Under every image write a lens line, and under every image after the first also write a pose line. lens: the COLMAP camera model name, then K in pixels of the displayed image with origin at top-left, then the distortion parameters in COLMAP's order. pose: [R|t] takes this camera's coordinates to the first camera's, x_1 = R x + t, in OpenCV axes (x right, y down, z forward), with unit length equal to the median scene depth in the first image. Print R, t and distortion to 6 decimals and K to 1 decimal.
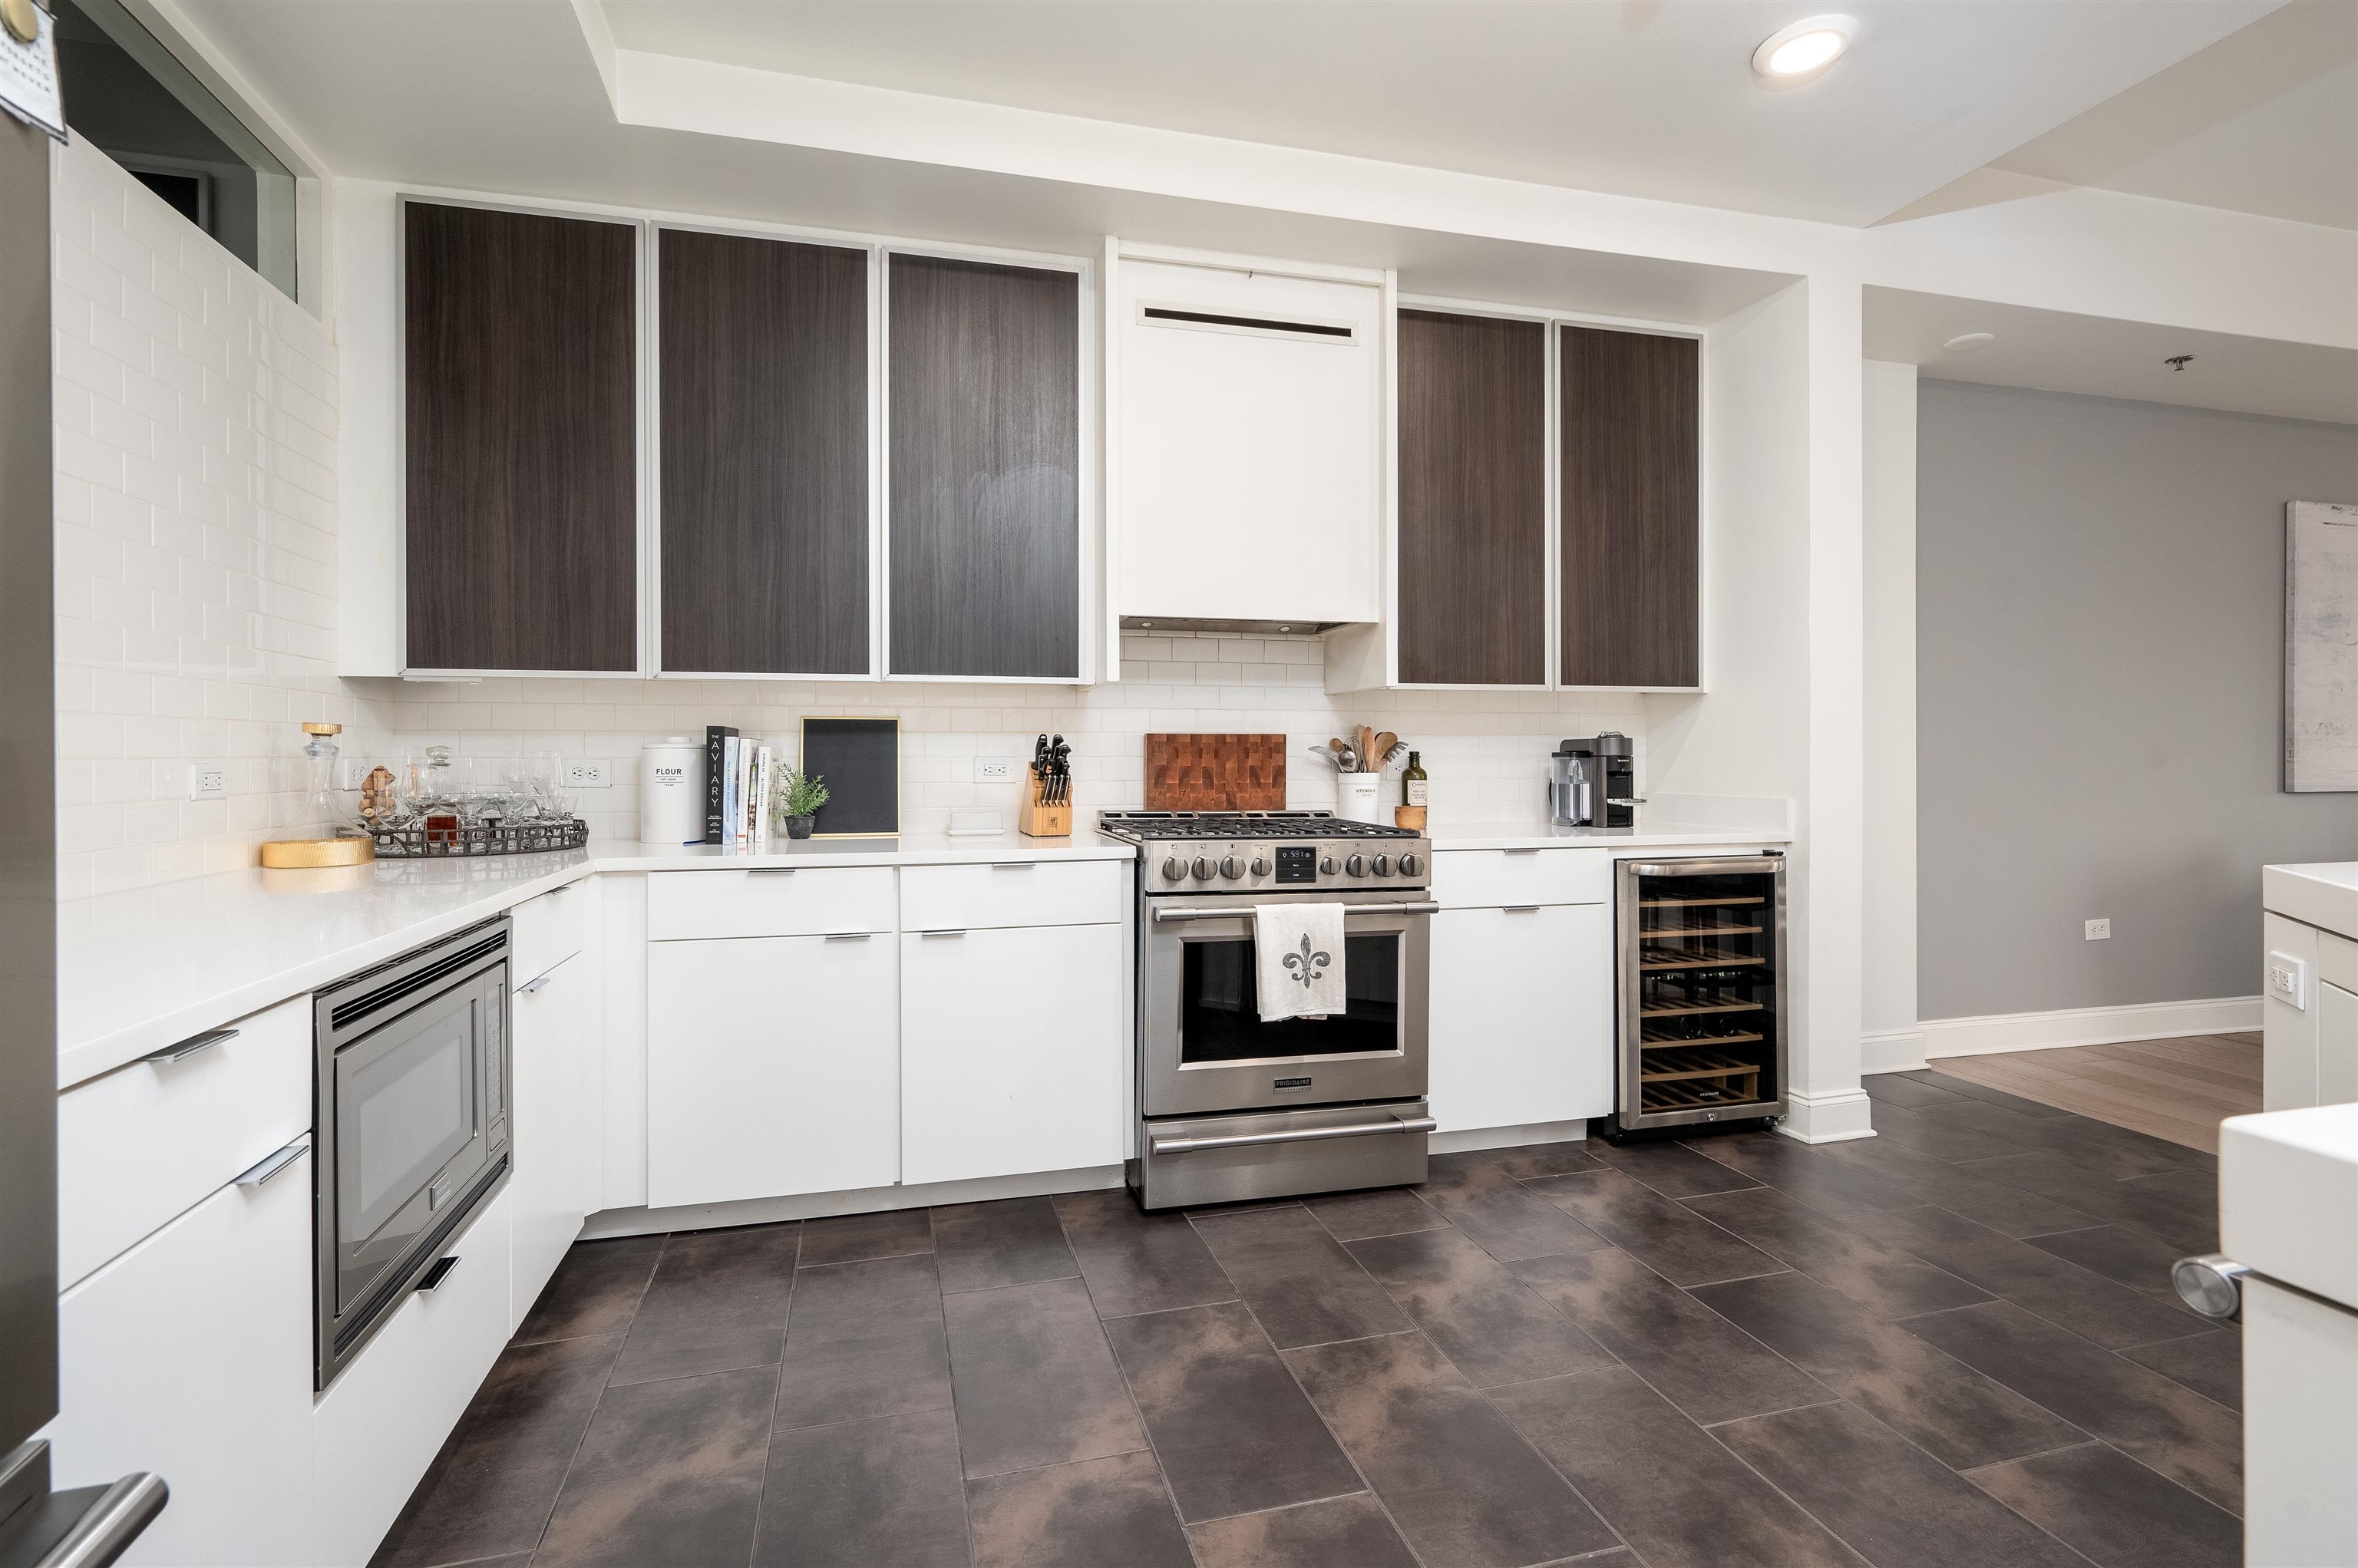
lens RADIAL K [[1057.9, 0, 1133.3], [0, 1057.9, 752.8], [0, 0, 1]] dist [0.000221, -0.000396]
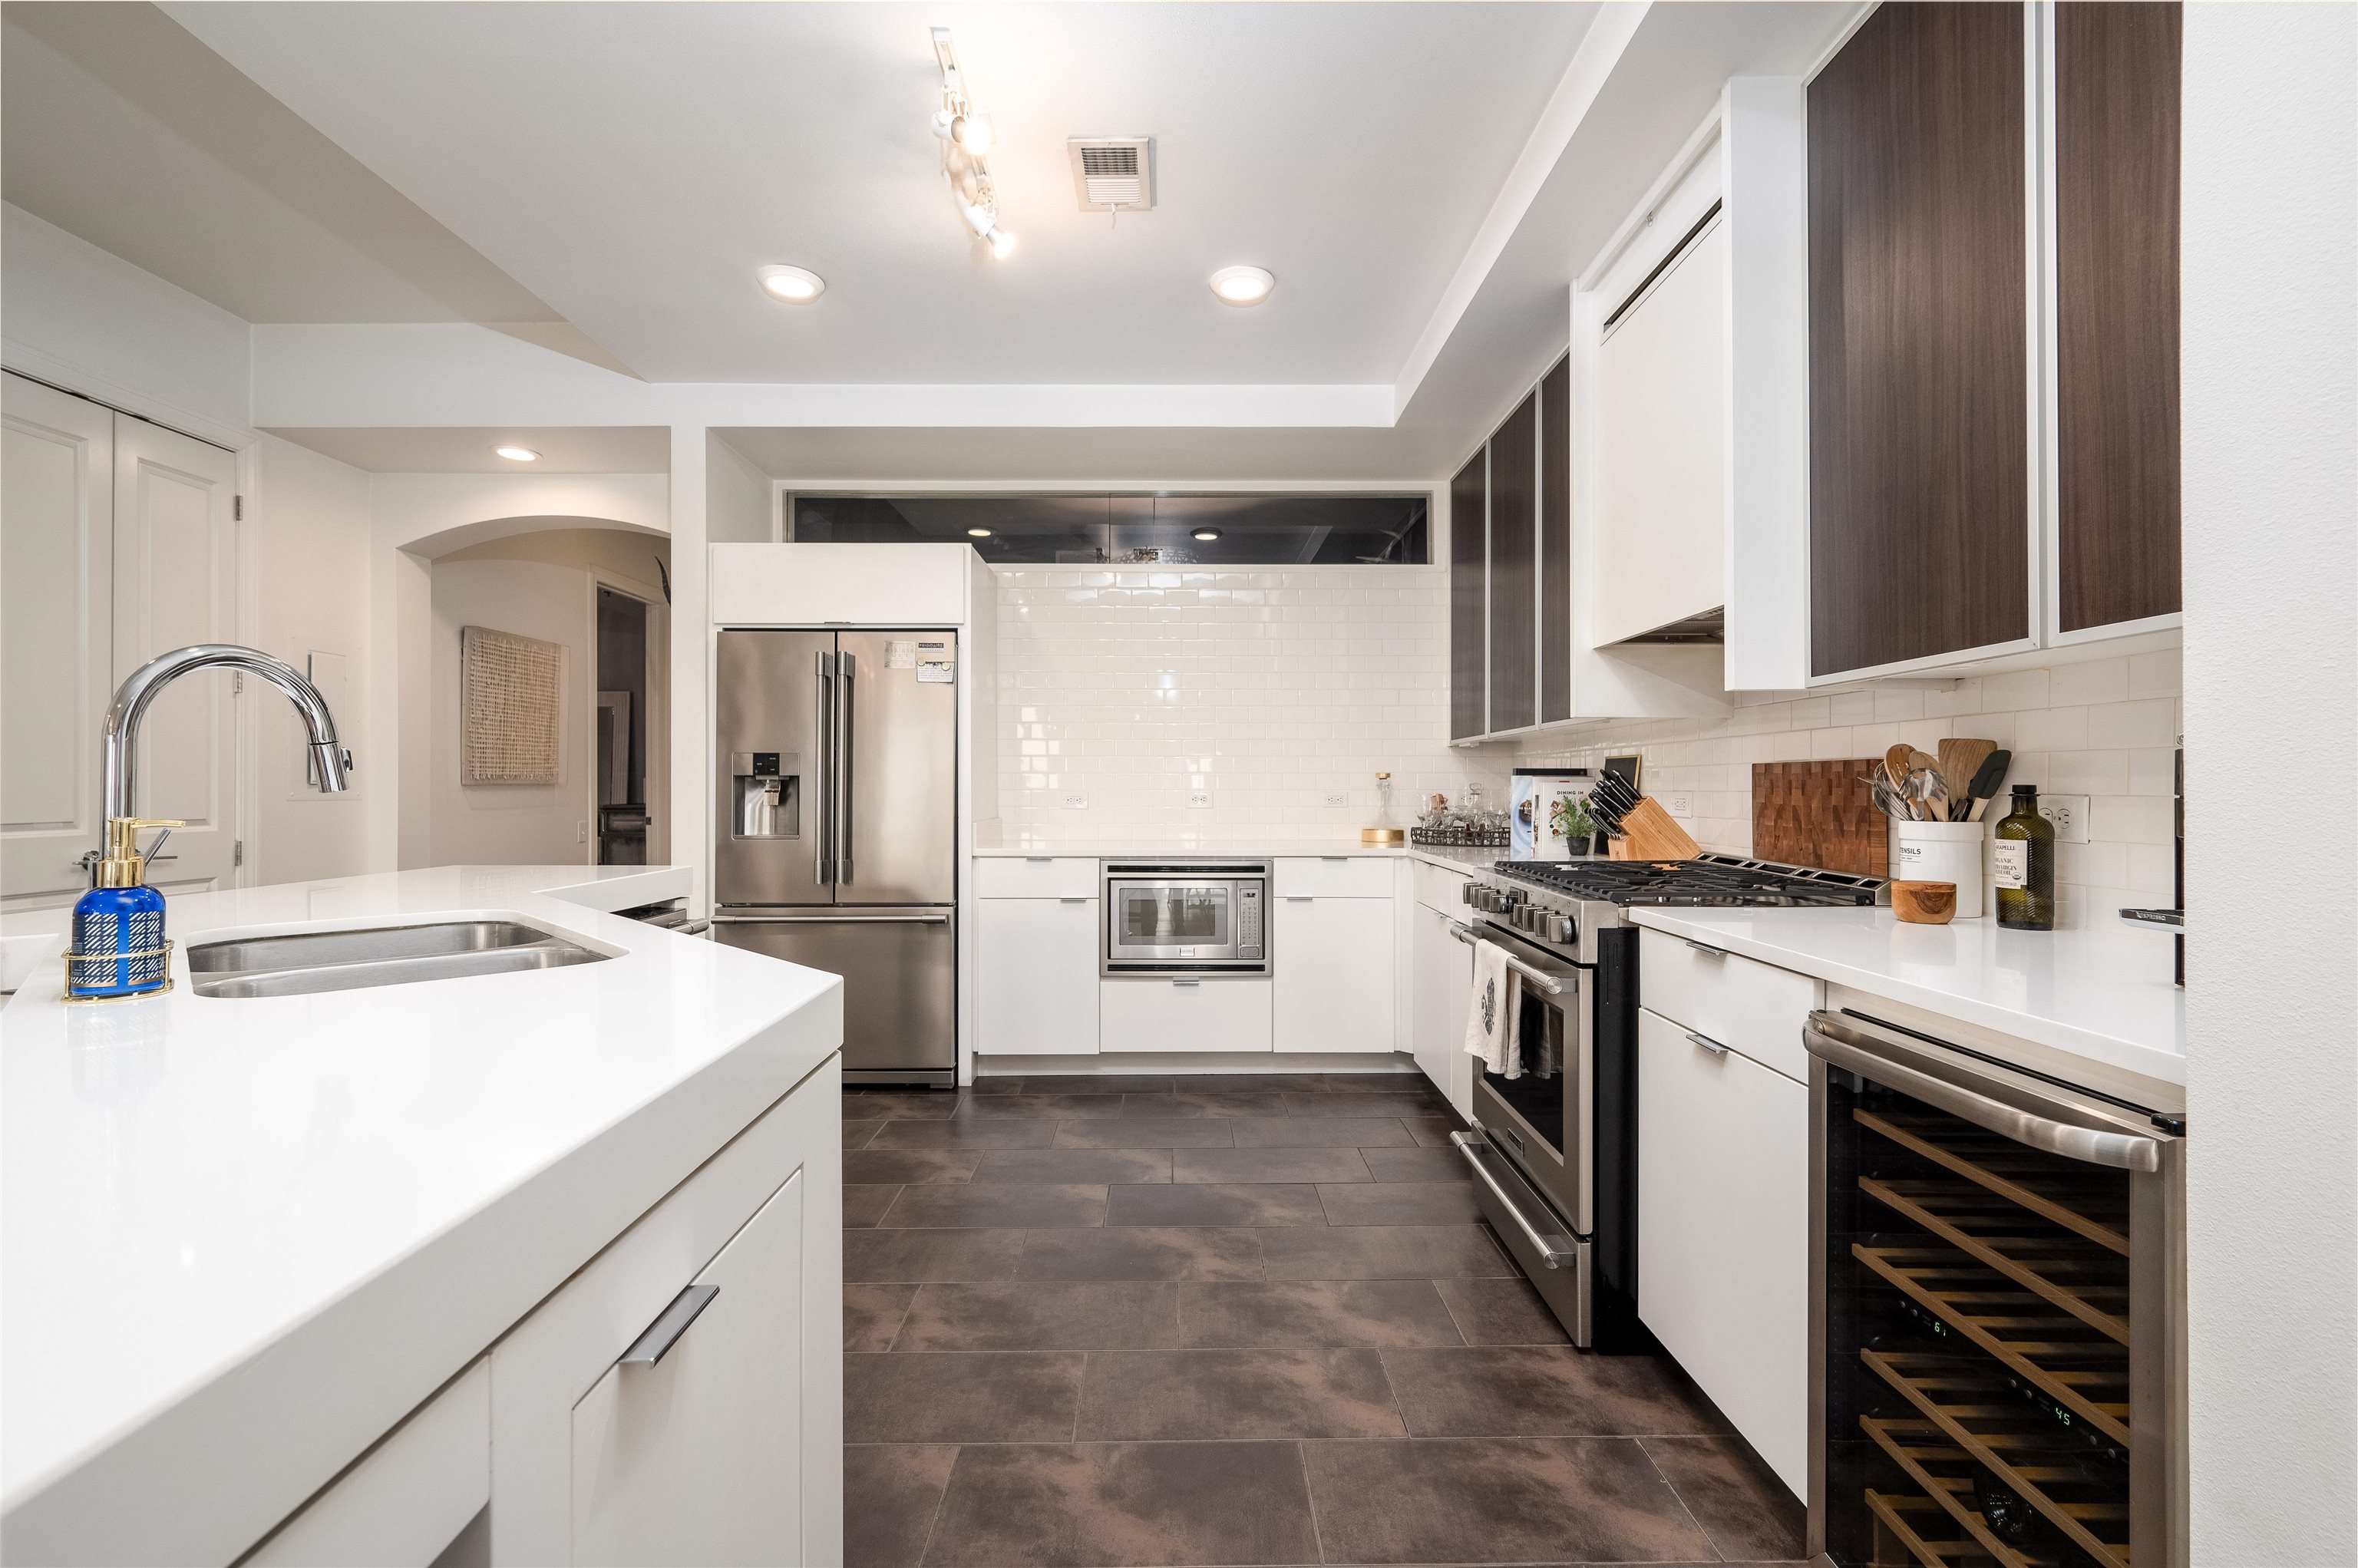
lens RADIAL K [[1030.5, 0, 1166.4], [0, 1030.5, 778.3], [0, 0, 1]] dist [0.000165, 0.000058]
pose [[-0.233854, -0.008233, -0.972237, 0.988610], [0.001385, 0.999960, -0.008801, -0.000327], [0.972271, -0.003405, -0.233833, 0.813571]]
